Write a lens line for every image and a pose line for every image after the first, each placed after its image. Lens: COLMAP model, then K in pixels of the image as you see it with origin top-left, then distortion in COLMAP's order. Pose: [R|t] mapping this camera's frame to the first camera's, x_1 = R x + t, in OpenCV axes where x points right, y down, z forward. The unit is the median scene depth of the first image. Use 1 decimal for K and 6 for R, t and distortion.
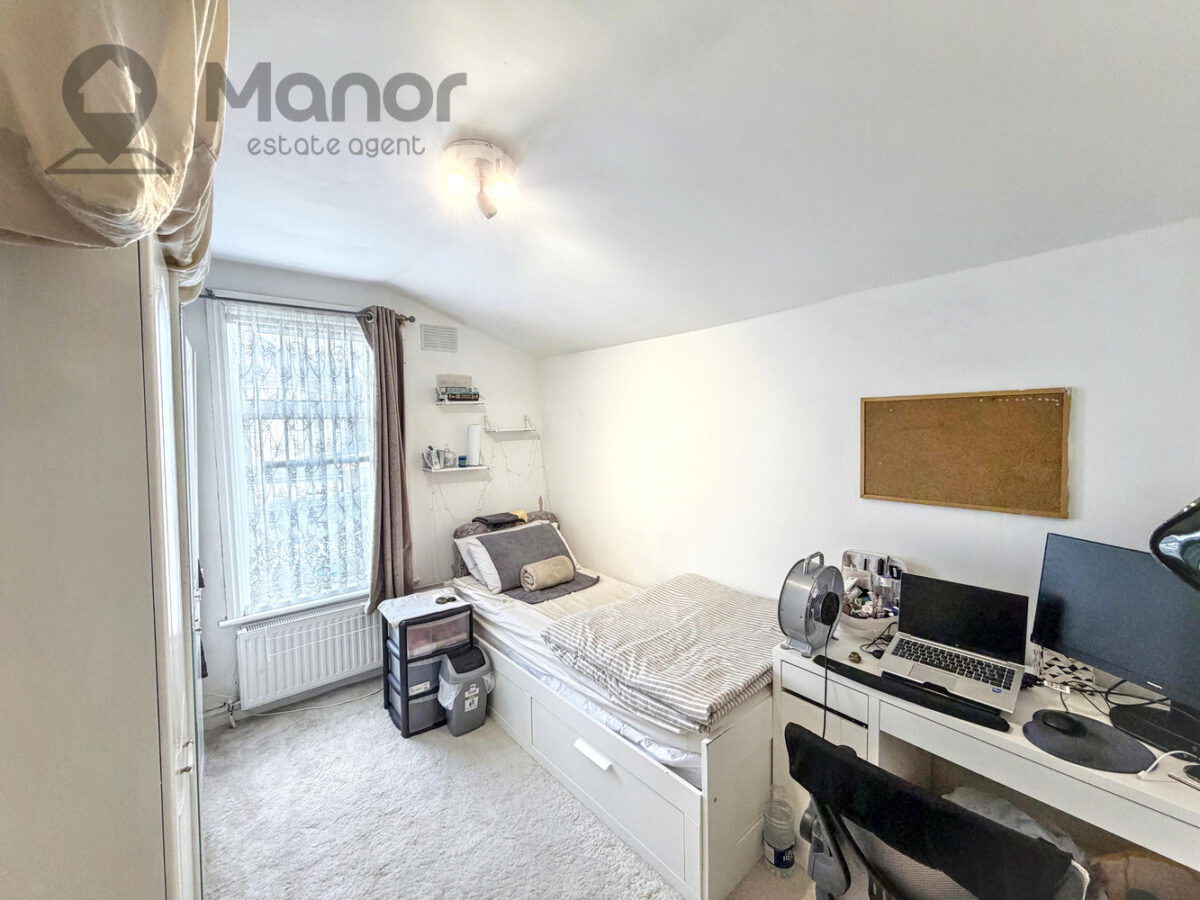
lens RADIAL K [[483.0, 0, 601.1], [0, 483.0, 450.0], [0, 0, 1]] dist [0.006513, -0.000961]
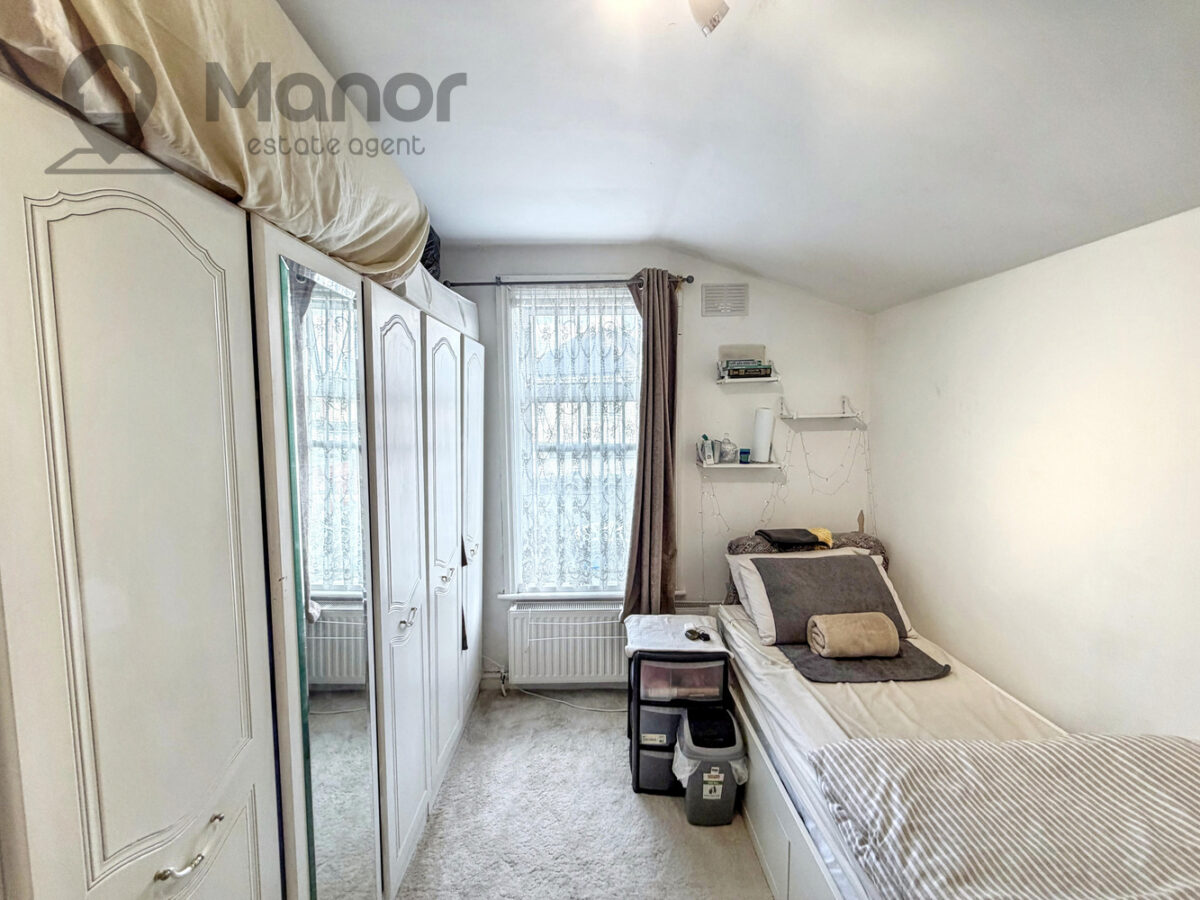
lens RADIAL K [[483.0, 0, 591.8], [0, 483.0, 452.6], [0, 0, 1]] dist [0.006513, -0.000961]
pose [[0.766328, 0.062832, -0.639369, 0.025741], [-0.036818, 0.997866, 0.053932, -0.017703], [0.641393, -0.017789, 0.767006, 0.291243]]
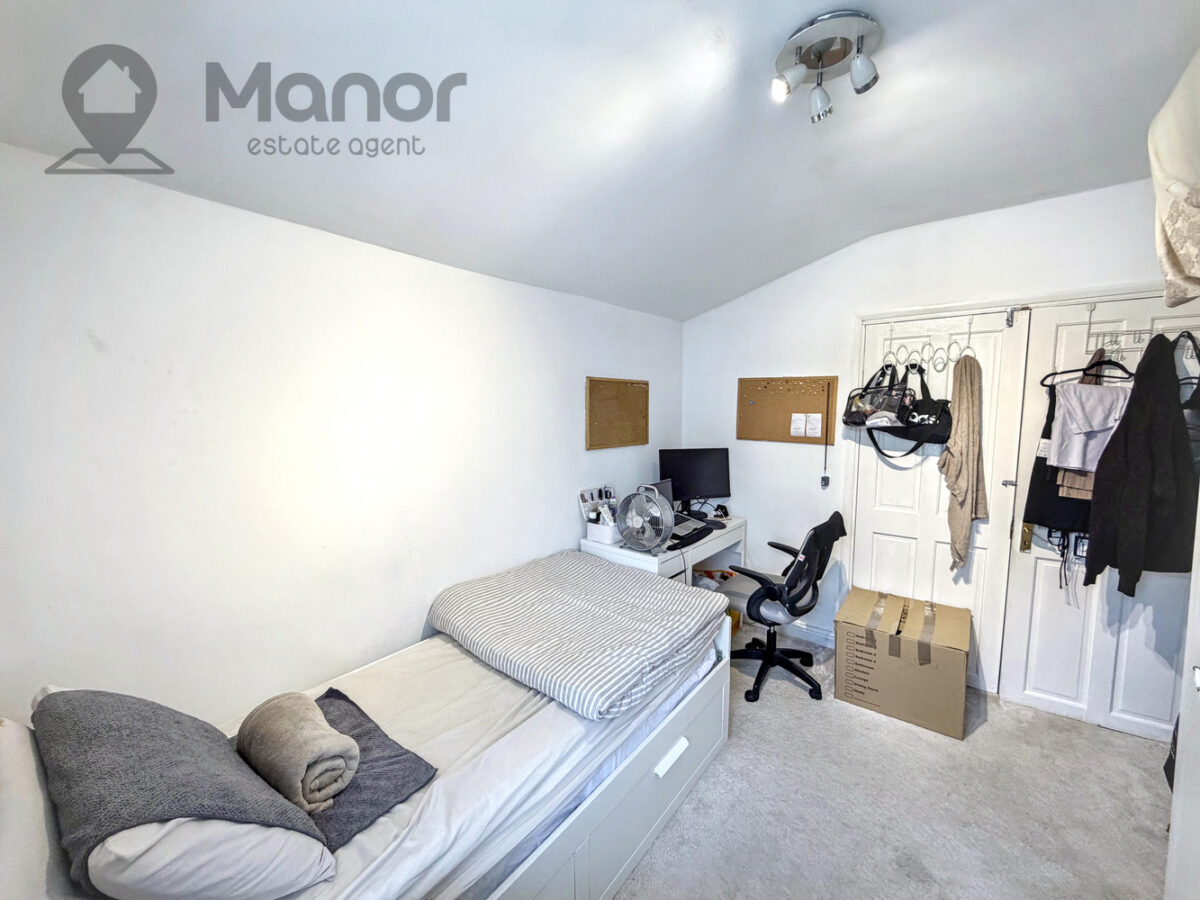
lens RADIAL K [[483.0, 0, 599.0], [0, 483.0, 447.7], [0, 0, 1]] dist [0.006513, -0.000961]
pose [[-0.192150, -0.079035, 0.978178, -0.572563], [0.039600, 0.995315, 0.088198, -0.018404], [-0.980566, 0.055683, -0.188121, 0.880230]]
